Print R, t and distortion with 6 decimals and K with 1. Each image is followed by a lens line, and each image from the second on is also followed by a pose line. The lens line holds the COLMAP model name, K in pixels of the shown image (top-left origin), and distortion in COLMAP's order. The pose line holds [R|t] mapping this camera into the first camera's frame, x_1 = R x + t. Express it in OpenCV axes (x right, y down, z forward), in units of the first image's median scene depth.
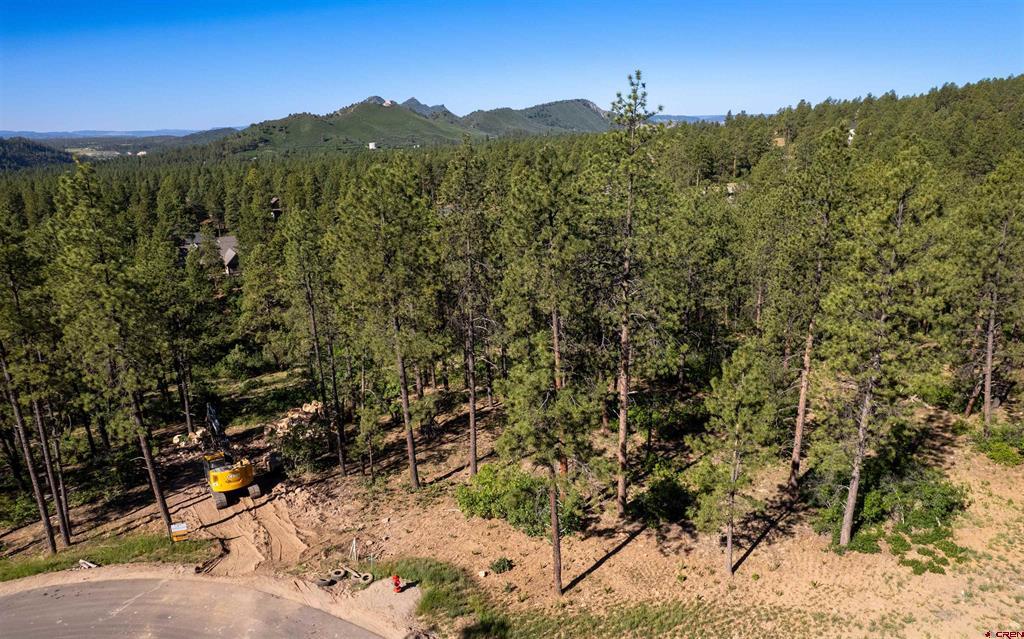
lens RADIAL K [[667.2, 0, 533.0], [0, 667.2, 312.3], [0, 0, 1]] dist [-0.069433, 0.054943]
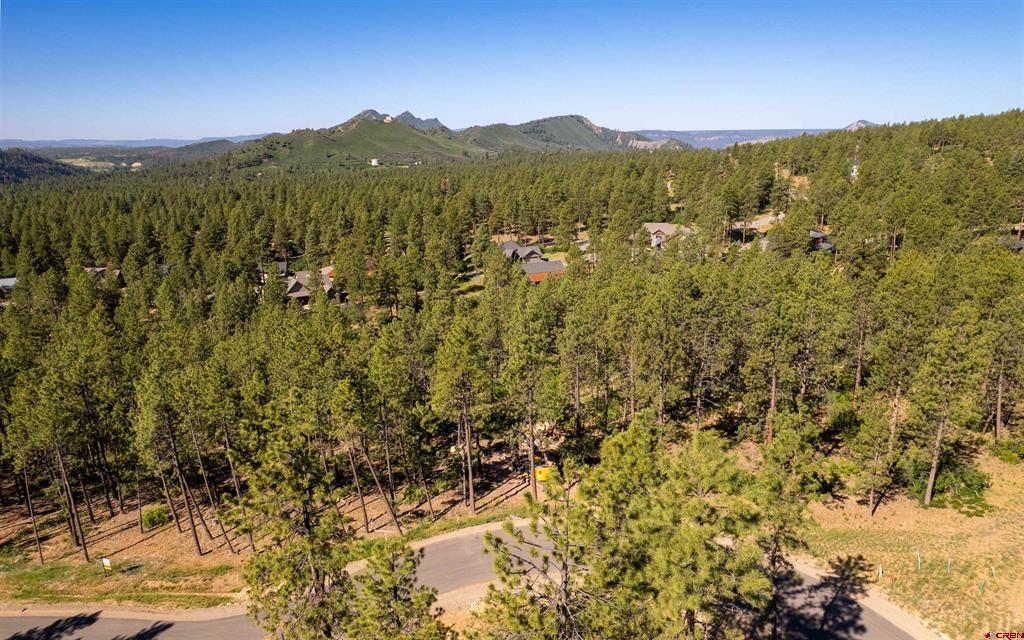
lens RADIAL K [[667.2, 0, 530.9], [0, 667.2, 310.6], [0, 0, 1]] dist [-0.069433, 0.054943]
pose [[0.999907, 0.005041, 0.012633, -0.513370], [-0.004780, 0.999777, -0.020581, -0.114649], [-0.012734, 0.020519, 0.999708, -0.646585]]
